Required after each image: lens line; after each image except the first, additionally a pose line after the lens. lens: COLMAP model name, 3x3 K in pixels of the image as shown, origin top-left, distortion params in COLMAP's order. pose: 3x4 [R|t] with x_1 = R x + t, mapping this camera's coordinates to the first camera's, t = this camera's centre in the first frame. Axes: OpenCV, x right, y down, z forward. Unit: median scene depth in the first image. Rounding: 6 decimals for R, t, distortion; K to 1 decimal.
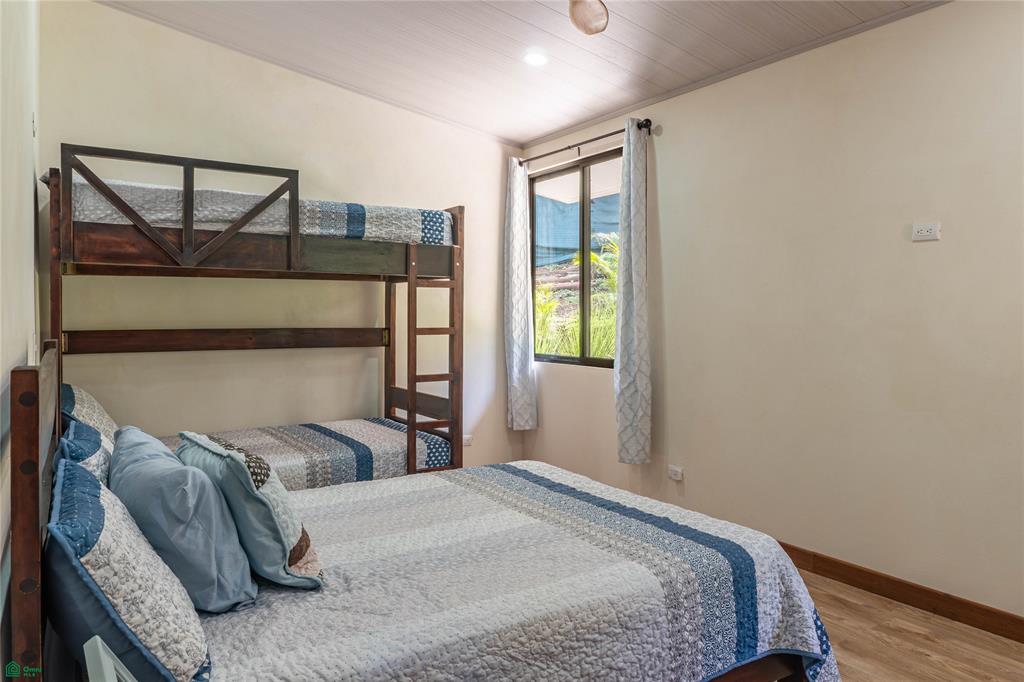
lens RADIAL K [[707.1, 0, 512.0], [0, 707.1, 341.0], [0, 0, 1]] dist [-0.013952, -0.002803]
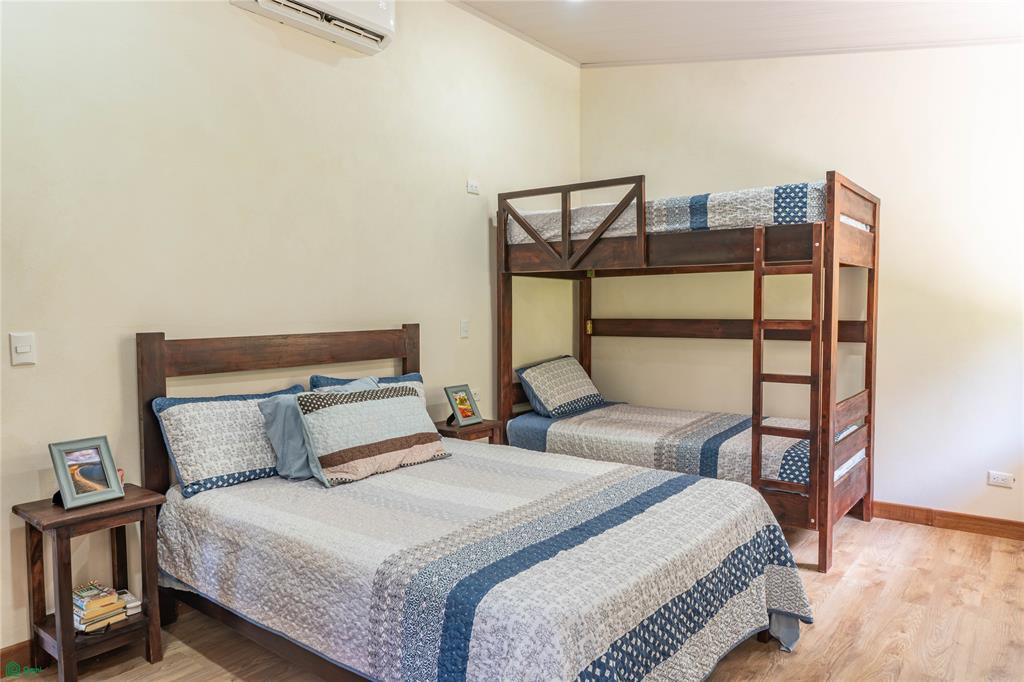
lens RADIAL K [[692.9, 0, 512.0], [0, 692.9, 341.0], [0, 0, 1]] dist [-0.018587, -0.001101]
pose [[0.313985, 0.044490, -0.948385, 0.661649], [-0.027200, 0.998913, 0.037855, -0.019153], [0.949038, 0.013910, 0.314854, 0.468089]]
